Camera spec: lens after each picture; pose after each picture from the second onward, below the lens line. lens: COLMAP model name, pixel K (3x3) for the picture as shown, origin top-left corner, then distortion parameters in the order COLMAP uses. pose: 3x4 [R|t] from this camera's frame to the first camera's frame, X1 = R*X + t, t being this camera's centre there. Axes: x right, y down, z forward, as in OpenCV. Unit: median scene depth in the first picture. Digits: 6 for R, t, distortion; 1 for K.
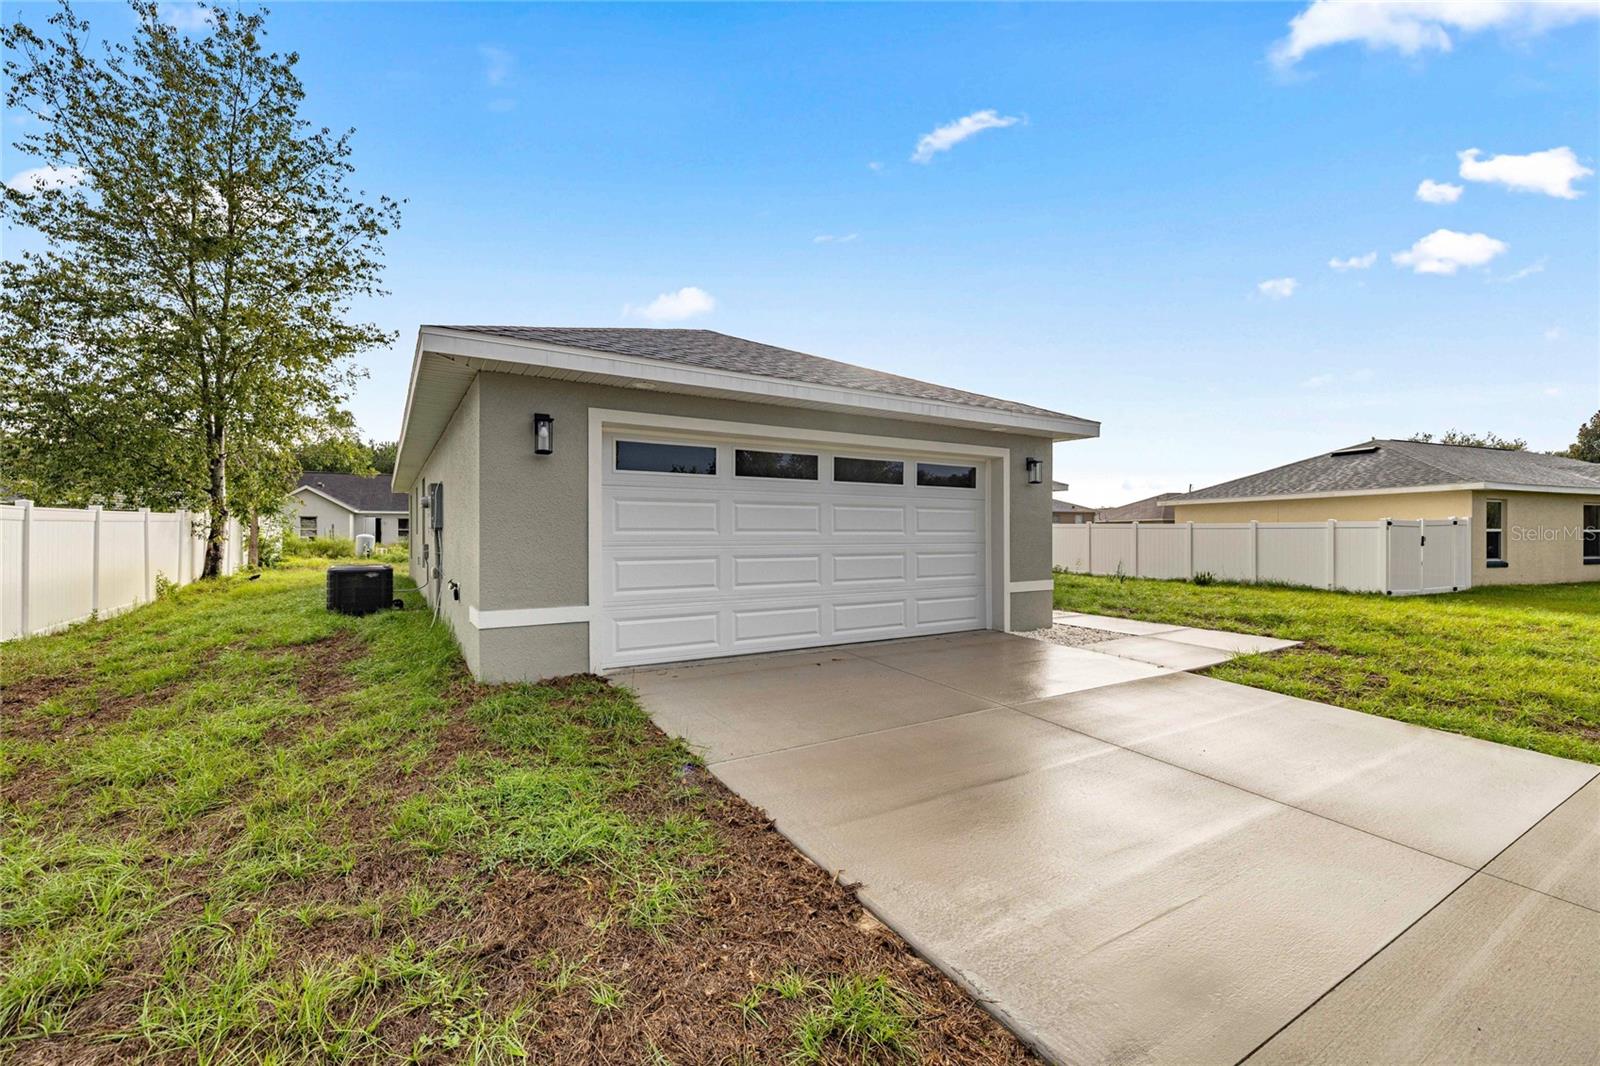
lens RADIAL K [[674.5, 0, 798.8], [0, 674.5, 531.9], [0, 0, 1]] dist [0.001453, -0.000281]
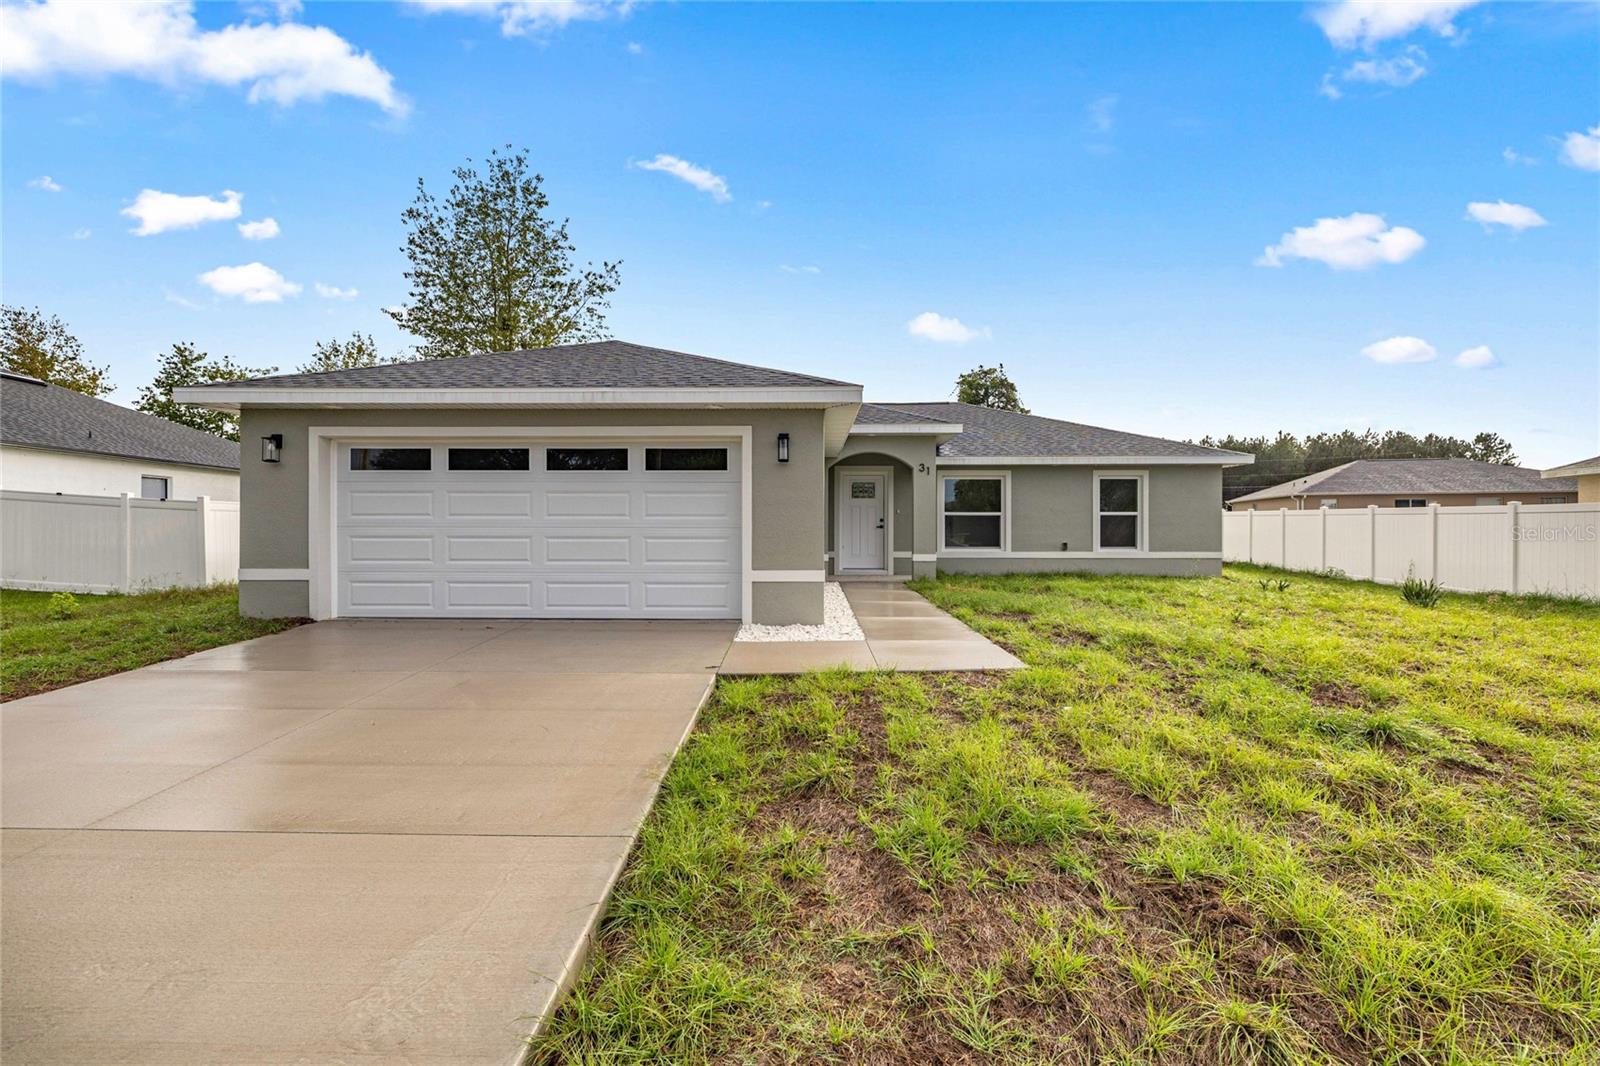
lens RADIAL K [[674.5, 0, 795.2], [0, 674.5, 524.0], [0, 0, 1]] dist [0.001453, -0.000281]
pose [[0.848659, -0.004360, -0.528923, 0.858722], [0.002252, 0.999987, -0.004629, 0.015879], [0.528936, 0.002737, 0.848657, 0.239705]]
